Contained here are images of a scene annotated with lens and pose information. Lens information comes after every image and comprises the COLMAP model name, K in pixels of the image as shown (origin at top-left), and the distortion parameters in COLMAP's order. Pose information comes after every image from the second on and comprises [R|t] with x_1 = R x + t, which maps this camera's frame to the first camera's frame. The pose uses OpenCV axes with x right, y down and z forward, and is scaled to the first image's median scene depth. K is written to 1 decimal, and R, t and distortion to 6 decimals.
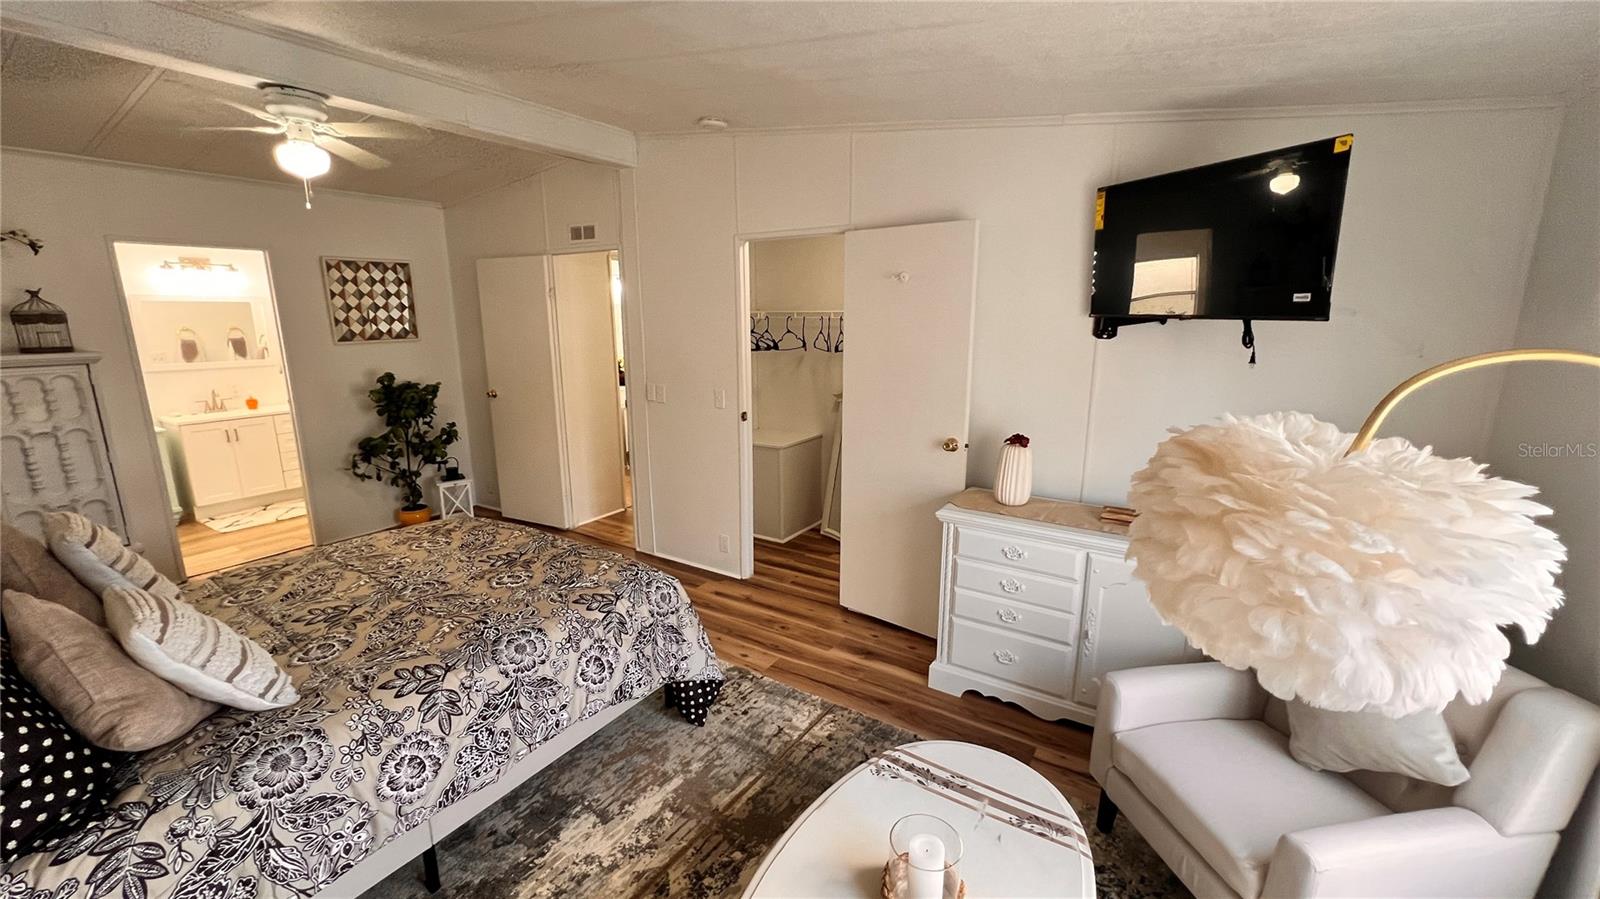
lens RADIAL K [[643.1, 0, 797.7], [0, 643.1, 449.4], [0, 0, 1]] dist [-0.003169, 0.001072]
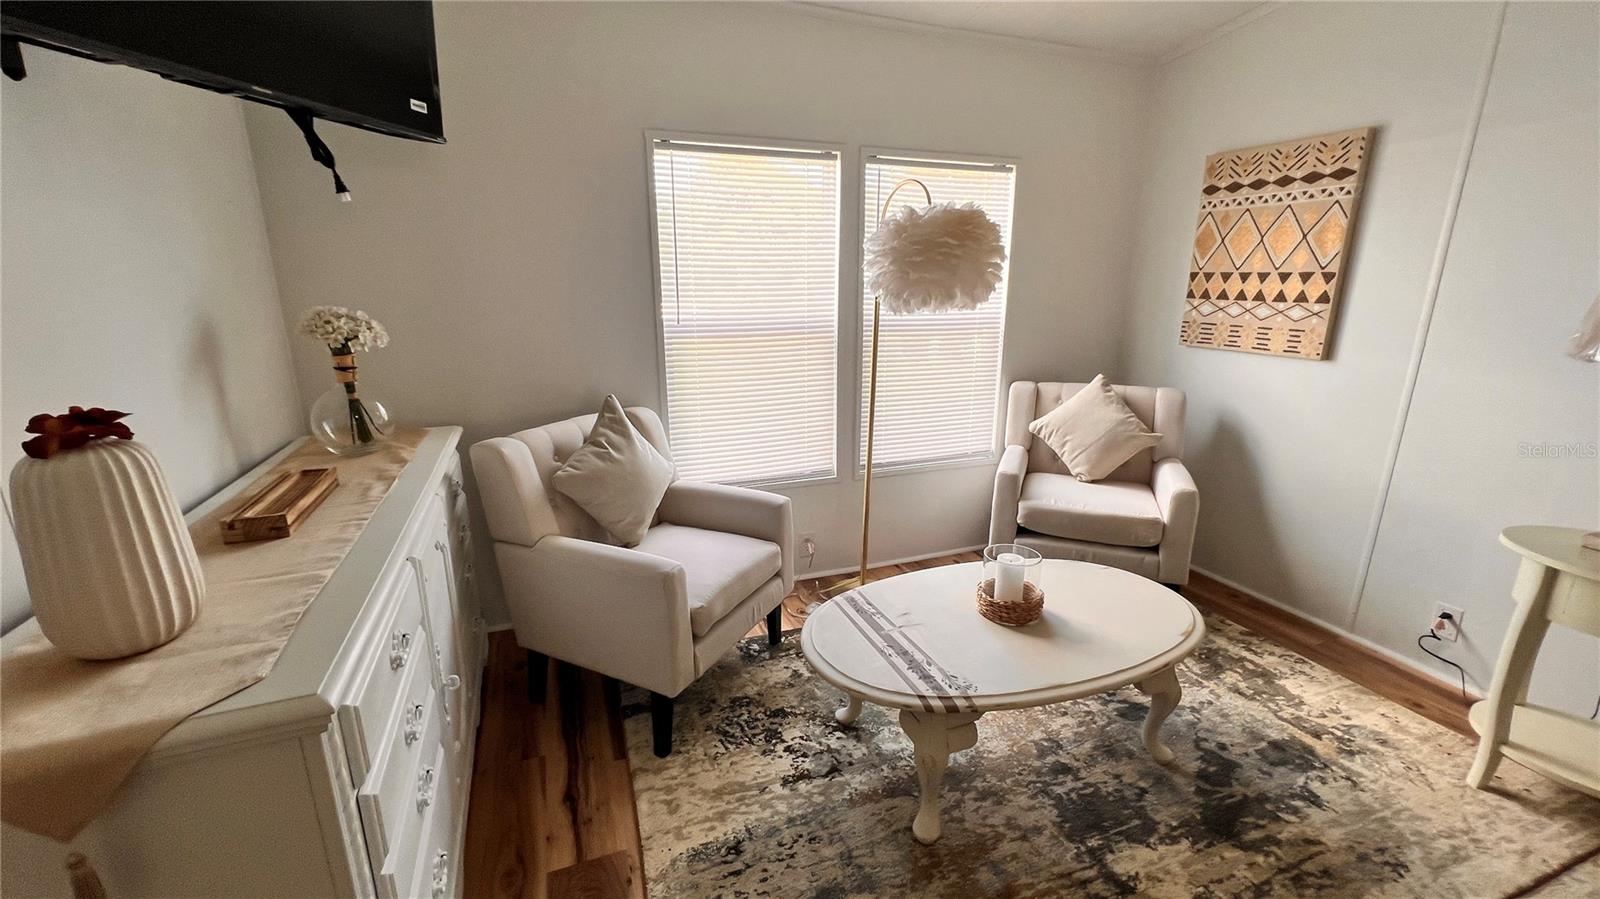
lens RADIAL K [[643.1, 0, 796.3], [0, 643.1, 449.5], [0, 0, 1]] dist [-0.003169, 0.001072]
pose [[-0.807317, -0.151421, 0.570360, -0.120468], [0.127815, 0.898708, 0.419507, -0.140142], [-0.576110, 0.411576, -0.706189, 1.607003]]
